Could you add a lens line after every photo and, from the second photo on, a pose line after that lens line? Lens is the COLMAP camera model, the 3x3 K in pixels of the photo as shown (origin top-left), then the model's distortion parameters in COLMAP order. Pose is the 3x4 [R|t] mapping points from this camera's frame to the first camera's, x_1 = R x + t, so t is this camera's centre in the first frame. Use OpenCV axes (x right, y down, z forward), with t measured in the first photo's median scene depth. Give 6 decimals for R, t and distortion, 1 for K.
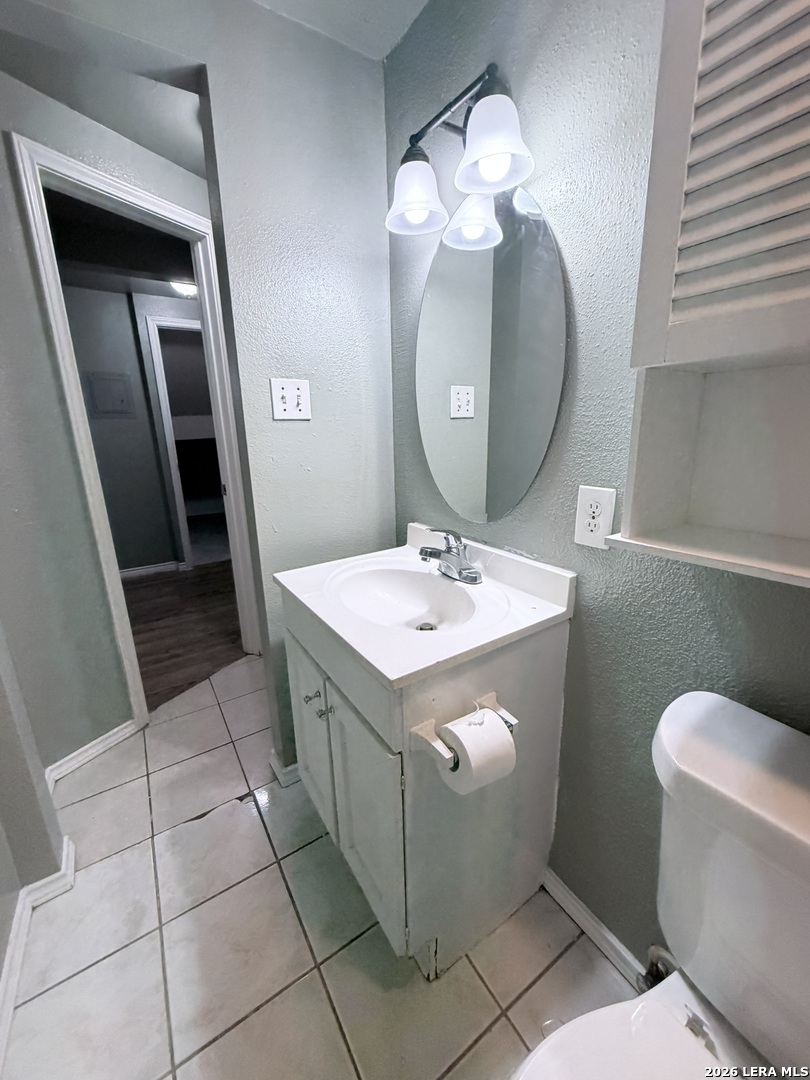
lens RADIAL K [[432.5, 0, 407.9], [0, 432.5, 540.3], [0, 0, 1]] dist [0.000476, -0.000196]
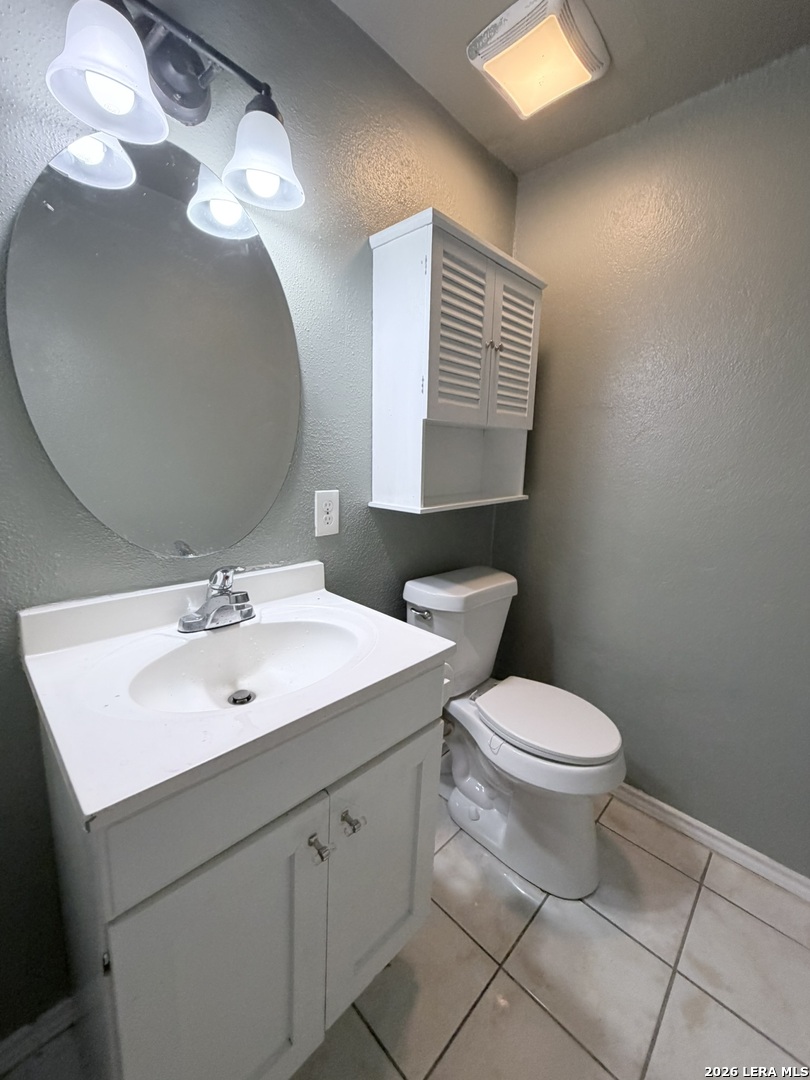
lens RADIAL K [[432.5, 0, 406.9], [0, 432.5, 539.7], [0, 0, 1]] dist [0.000476, -0.000196]
pose [[-0.214841, -0.182038, 0.959534, -0.917017], [0.219658, 0.948298, 0.229088, -0.225736], [-0.951627, 0.259987, -0.163747, 0.998618]]
